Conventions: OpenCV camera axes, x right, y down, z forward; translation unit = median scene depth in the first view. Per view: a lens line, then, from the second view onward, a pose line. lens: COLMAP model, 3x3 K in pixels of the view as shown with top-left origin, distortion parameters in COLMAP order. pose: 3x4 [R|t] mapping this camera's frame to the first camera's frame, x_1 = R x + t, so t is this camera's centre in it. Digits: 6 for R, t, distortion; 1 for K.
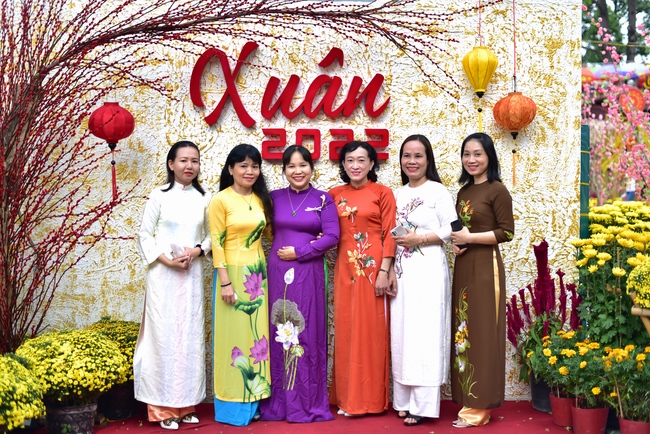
lens RADIAL K [[961.4, 0, 310.4], [0, 961.4, 212.8], [0, 0, 1]] dist [-0.090194, 0.000000]
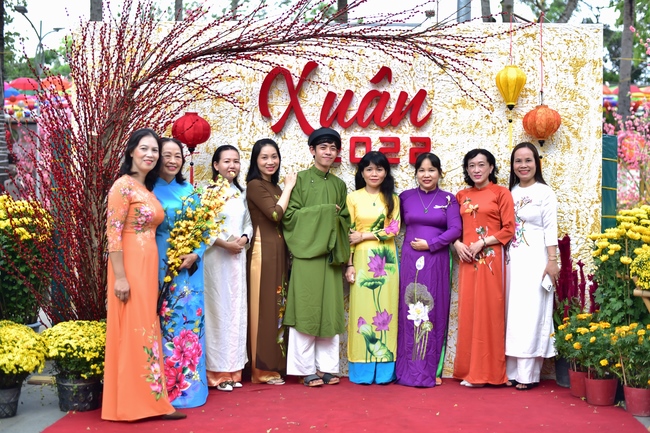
lens RADIAL K [[961.4, 0, 314.0], [0, 961.4, 214.4], [0, 0, 1]] dist [-0.090194, 0.000000]
pose [[0.997041, 0.009872, -0.076229, 0.031779], [-0.011508, 0.999712, -0.021053, 0.031854], [0.075999, 0.021868, 0.996868, -0.156993]]
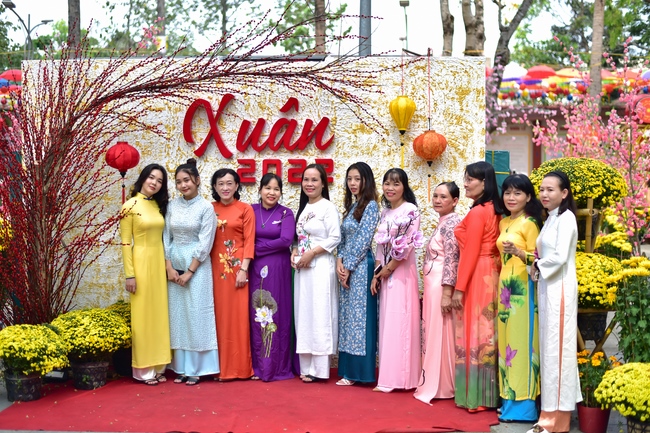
lens RADIAL K [[961.4, 0, 304.1], [0, 961.4, 224.8], [0, 0, 1]] dist [-0.090194, 0.000000]
pose [[0.995936, 0.001913, -0.090043, 0.165796], [-0.000484, 0.999874, 0.015890, -0.018946], [0.090062, -0.015782, 0.995811, -0.321531]]
